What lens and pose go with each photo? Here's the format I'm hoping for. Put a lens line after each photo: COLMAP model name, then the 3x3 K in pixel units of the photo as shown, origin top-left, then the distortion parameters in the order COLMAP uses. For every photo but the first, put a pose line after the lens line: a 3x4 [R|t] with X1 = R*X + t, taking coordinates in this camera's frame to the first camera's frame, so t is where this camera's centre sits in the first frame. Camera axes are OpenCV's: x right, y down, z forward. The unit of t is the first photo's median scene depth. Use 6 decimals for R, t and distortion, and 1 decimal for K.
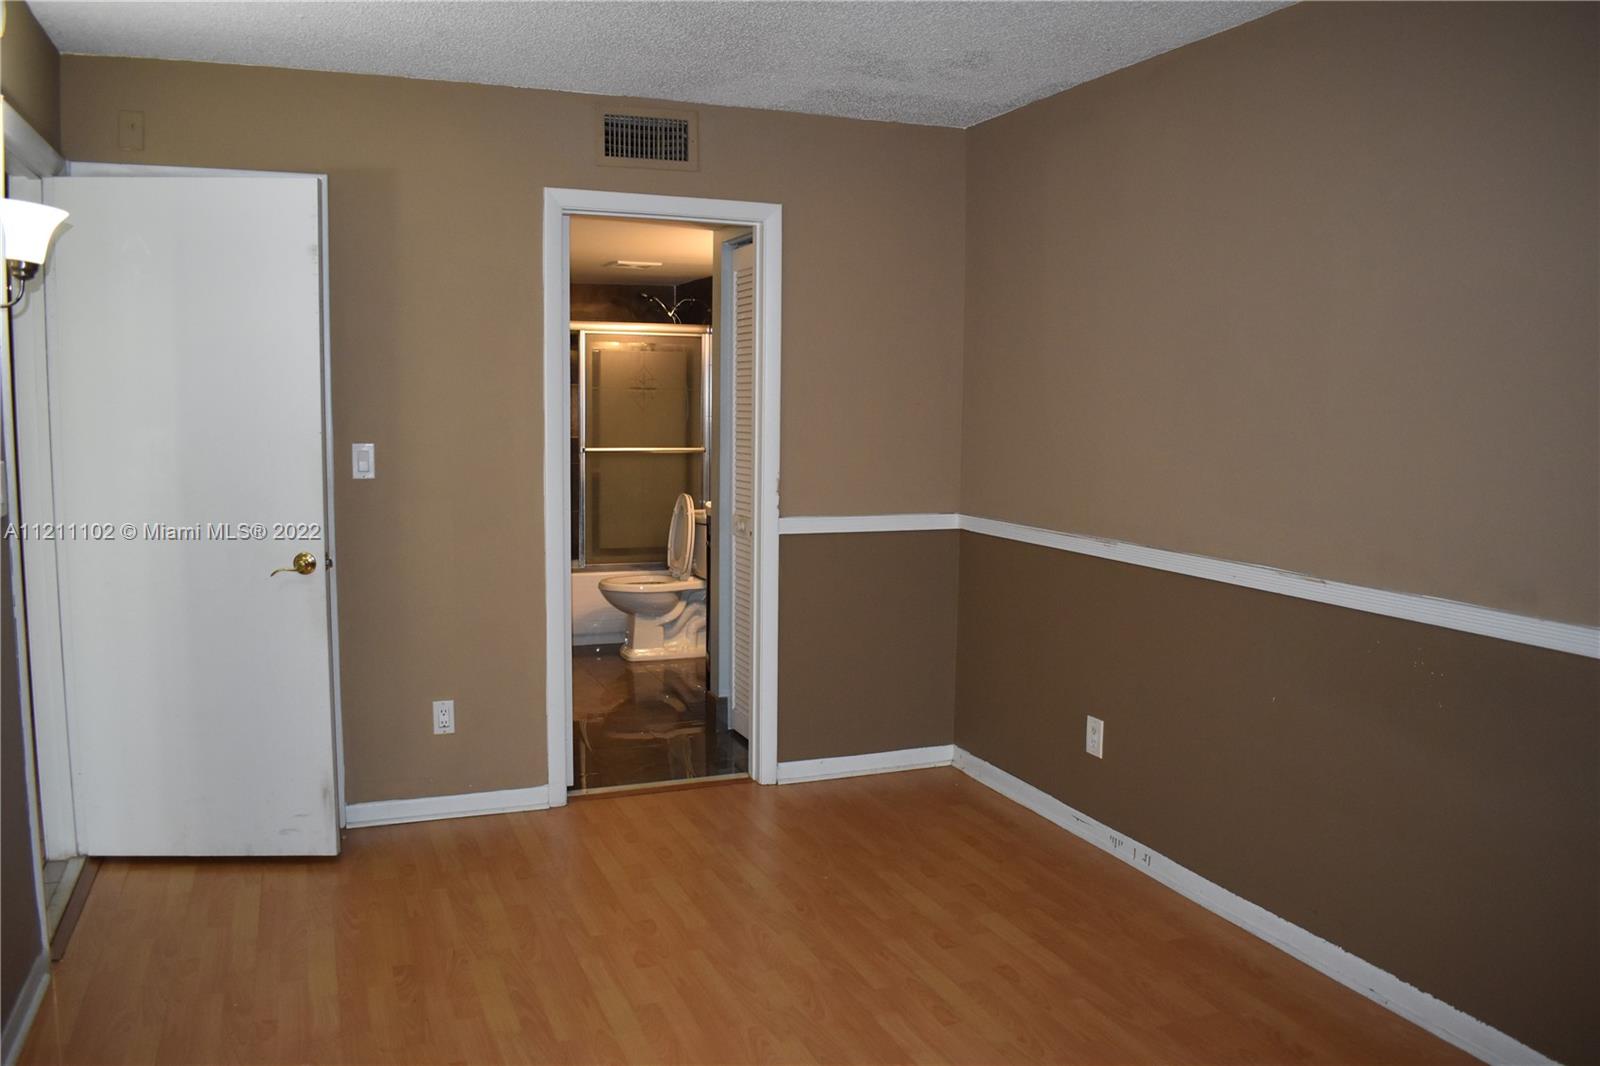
lens RADIAL K [[1262.8, 0, 800.0], [0, 1262.8, 533.0], [0, 0, 1]] dist [-0.000031, -0.000002]
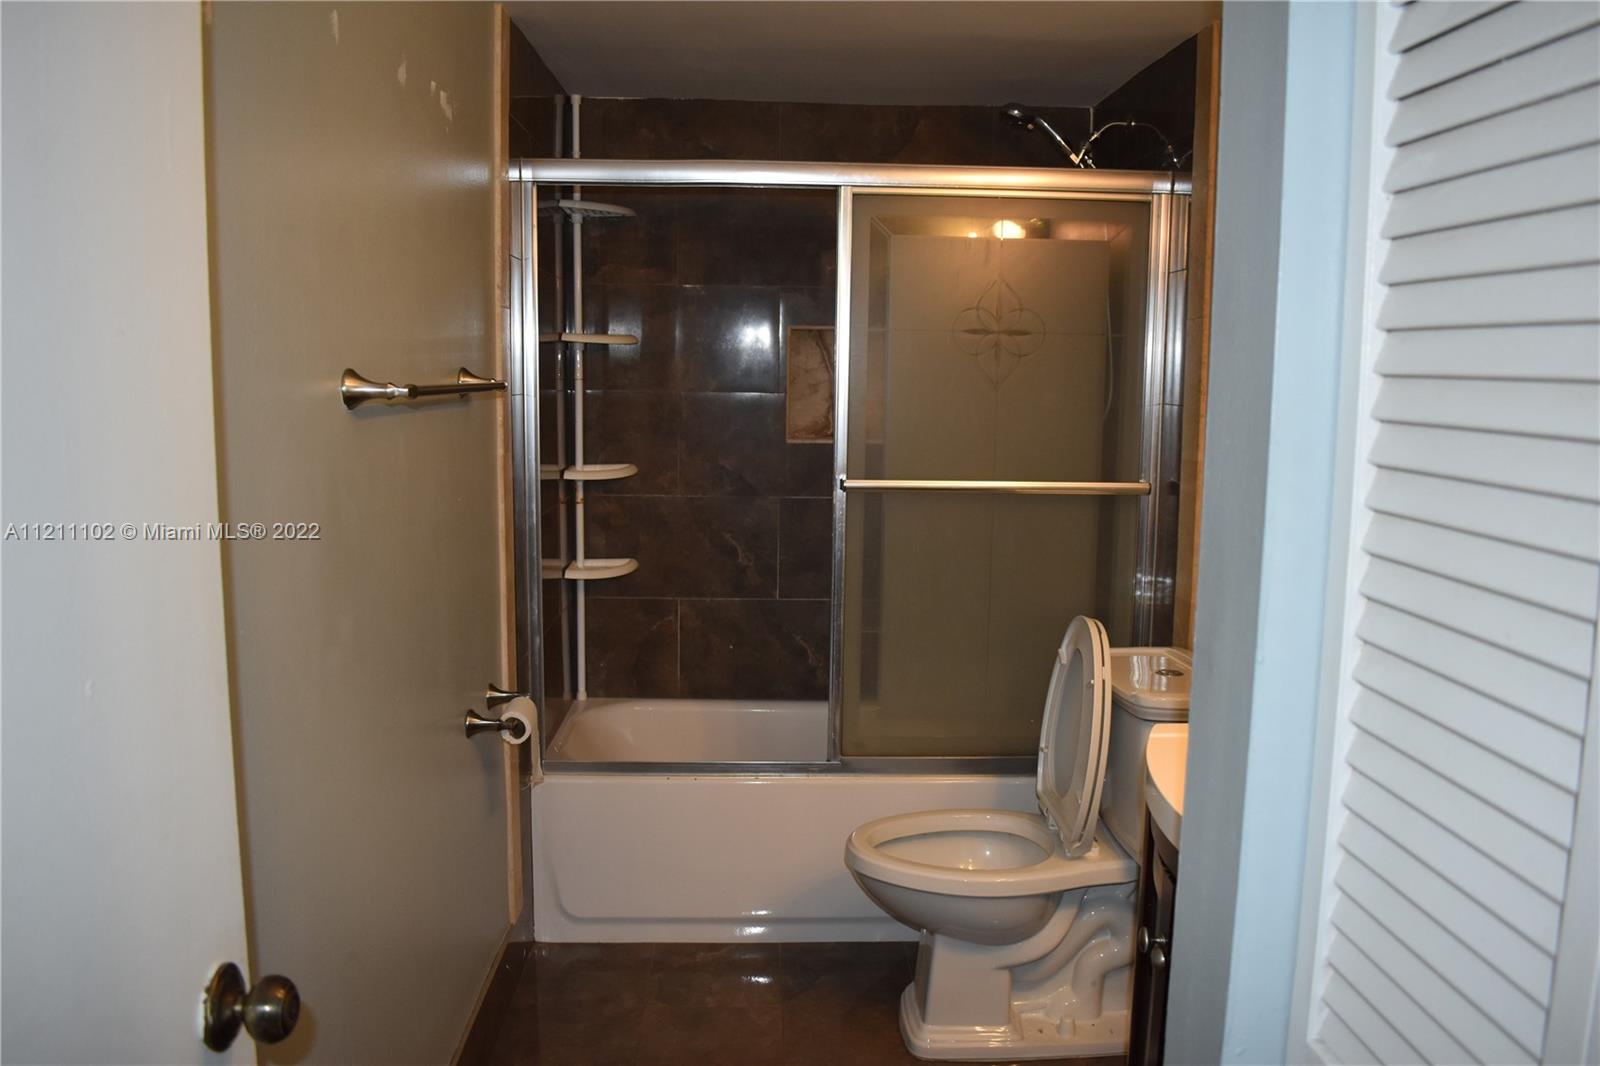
lens RADIAL K [[1254.2, 0, 799.8], [0, 1254.2, 579.9], [0, 0, 1]] dist [-0.084250, 0.000181]
pose [[0.944464, 0.051541, -0.324548, -0.052962], [-0.043309, 0.998532, 0.032542, -0.048031], [0.325749, -0.016679, 0.945309, 0.622512]]
